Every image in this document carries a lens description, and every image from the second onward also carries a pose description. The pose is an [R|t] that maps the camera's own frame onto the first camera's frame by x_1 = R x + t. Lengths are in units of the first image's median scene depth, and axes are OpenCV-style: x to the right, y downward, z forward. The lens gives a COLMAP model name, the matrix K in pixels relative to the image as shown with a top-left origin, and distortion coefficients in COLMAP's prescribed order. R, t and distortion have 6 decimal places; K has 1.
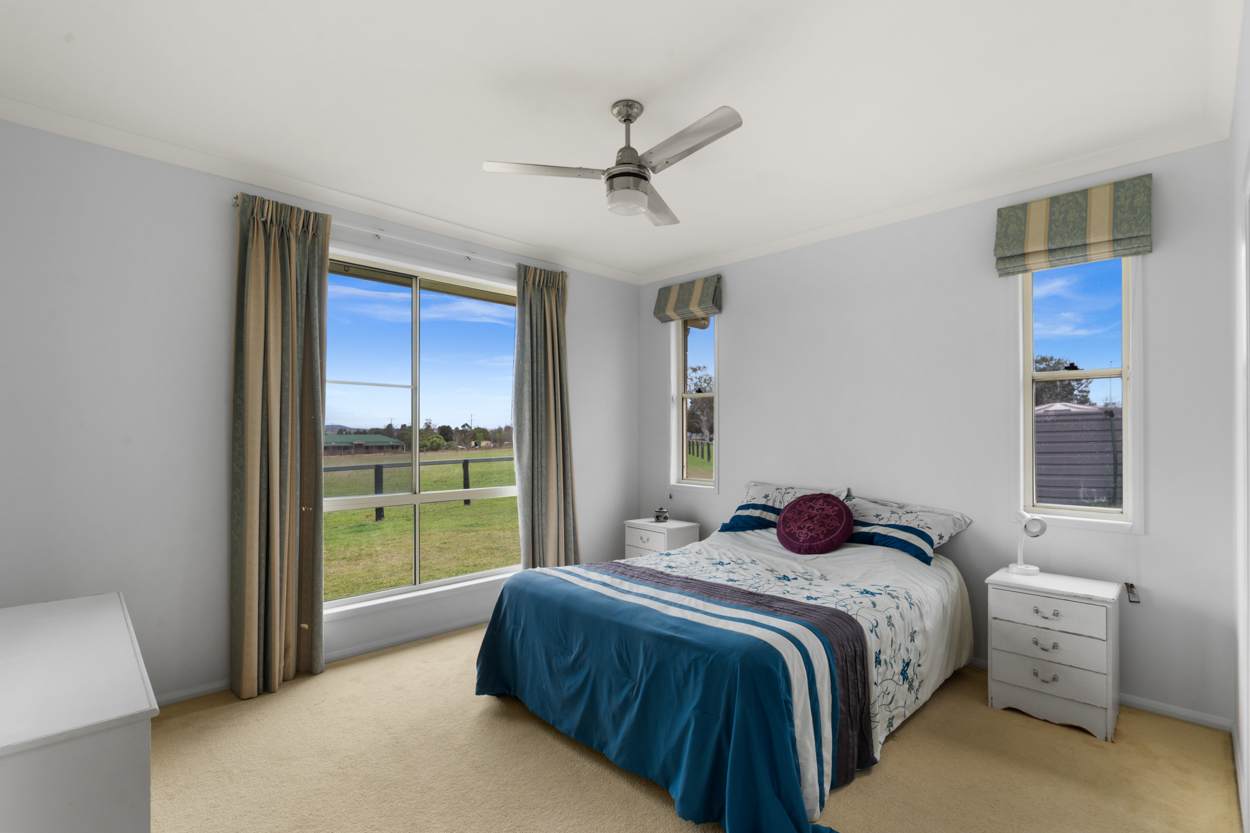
lens RADIAL K [[571.4, 0, 623.0], [0, 571.4, 424.1], [0, 0, 1]] dist [-0.004716, -0.000505]
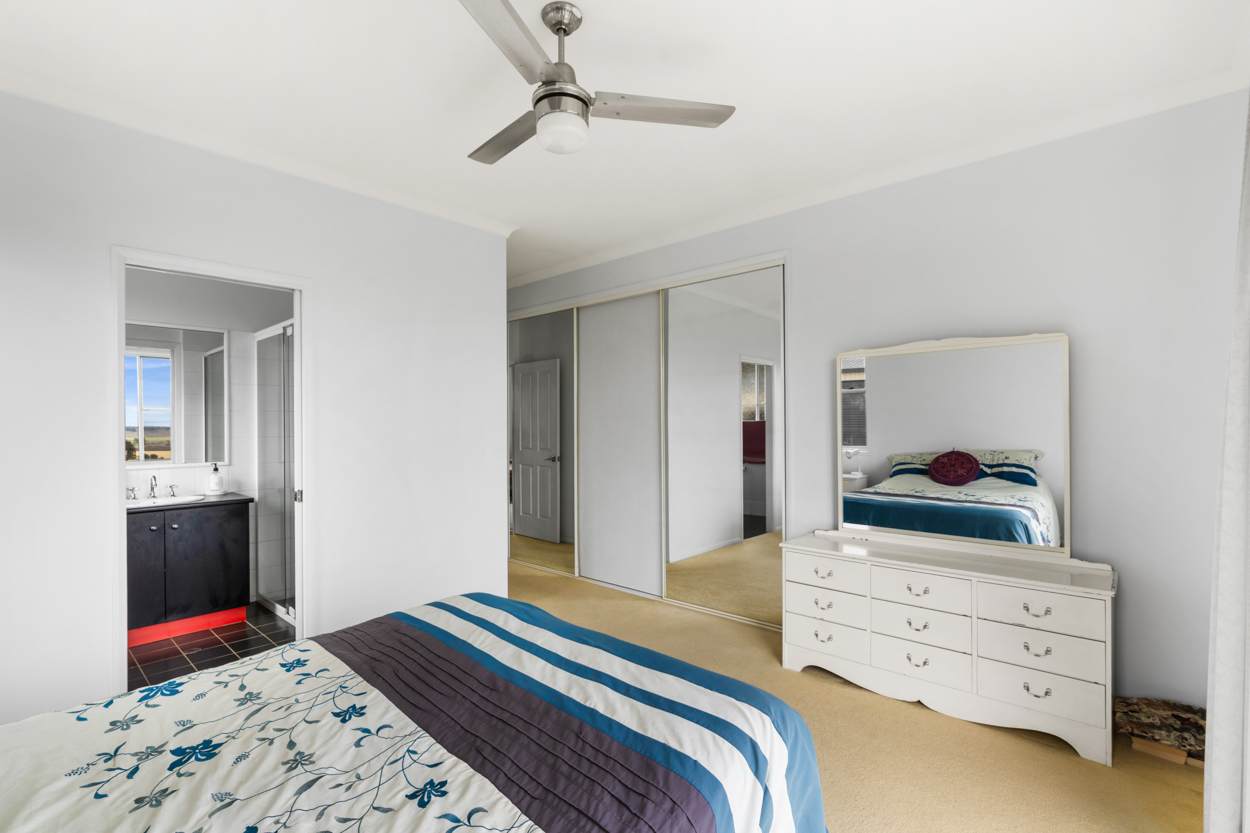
lens RADIAL K [[571.4, 0, 626.9], [0, 571.4, 417.6], [0, 0, 1]] dist [-0.004716, -0.000505]
pose [[-0.997452, 0.001924, -0.071311, -0.022211], [0.002944, 0.999895, -0.014199, 0.013991], [0.071276, -0.014373, -0.997353, 1.490713]]
